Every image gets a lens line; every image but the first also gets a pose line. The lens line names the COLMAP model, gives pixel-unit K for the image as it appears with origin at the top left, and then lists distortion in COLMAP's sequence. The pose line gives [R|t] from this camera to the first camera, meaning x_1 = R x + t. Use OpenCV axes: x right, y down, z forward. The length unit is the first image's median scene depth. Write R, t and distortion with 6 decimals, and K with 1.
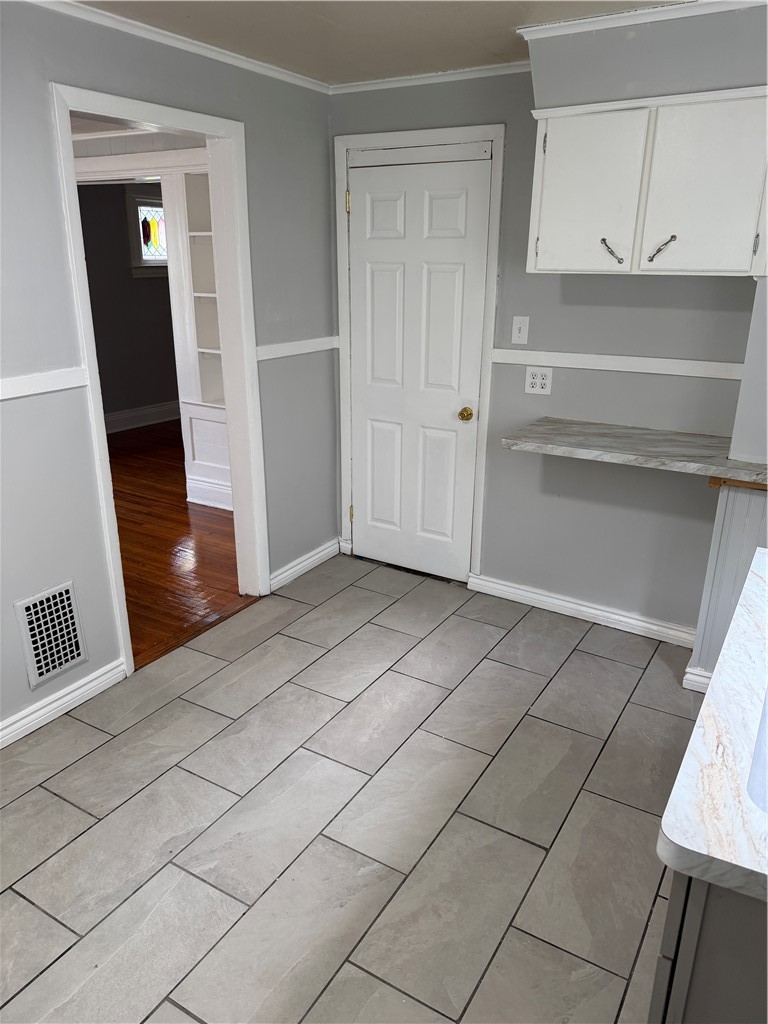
lens RADIAL K [[728.3, 0, 385.1], [0, 728.3, 526.8], [0, 0, 1]] dist [0.056723, -0.093254]
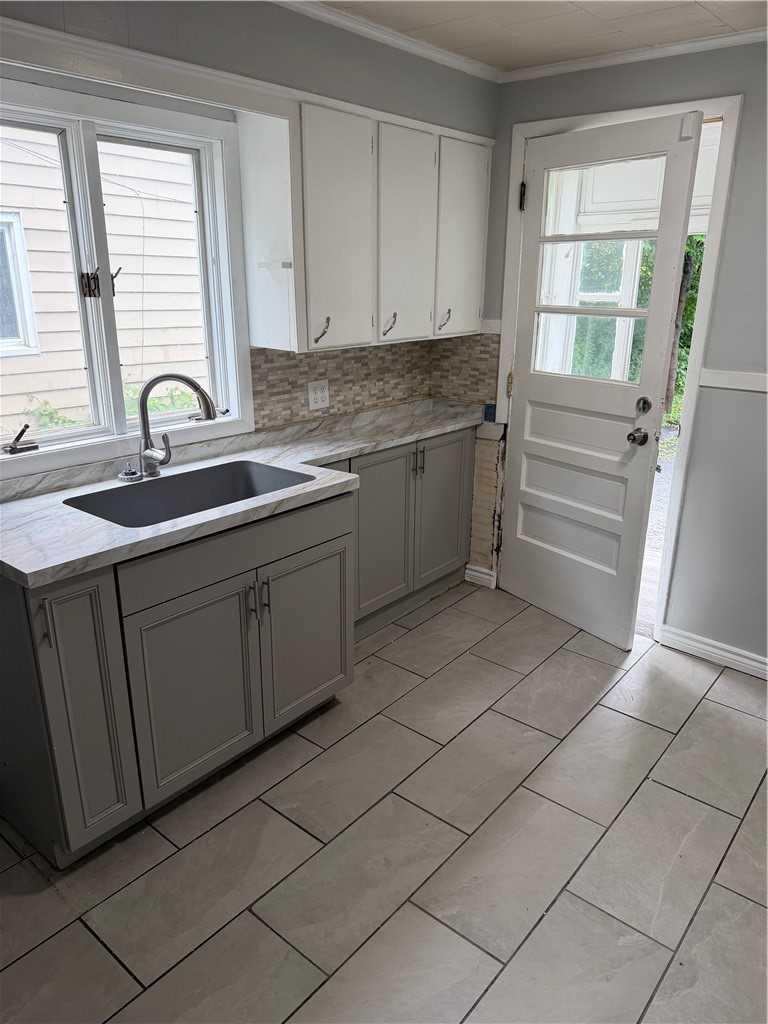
lens RADIAL K [[728.3, 0, 385.1], [0, 728.3, 526.8], [0, 0, 1]] dist [0.056723, -0.093254]
pose [[-0.989410, -0.059706, 0.132298, -0.039546], [0.037815, 0.773965, 0.632098, -0.528333], [-0.140134, 0.630407, -0.763511, 1.476983]]
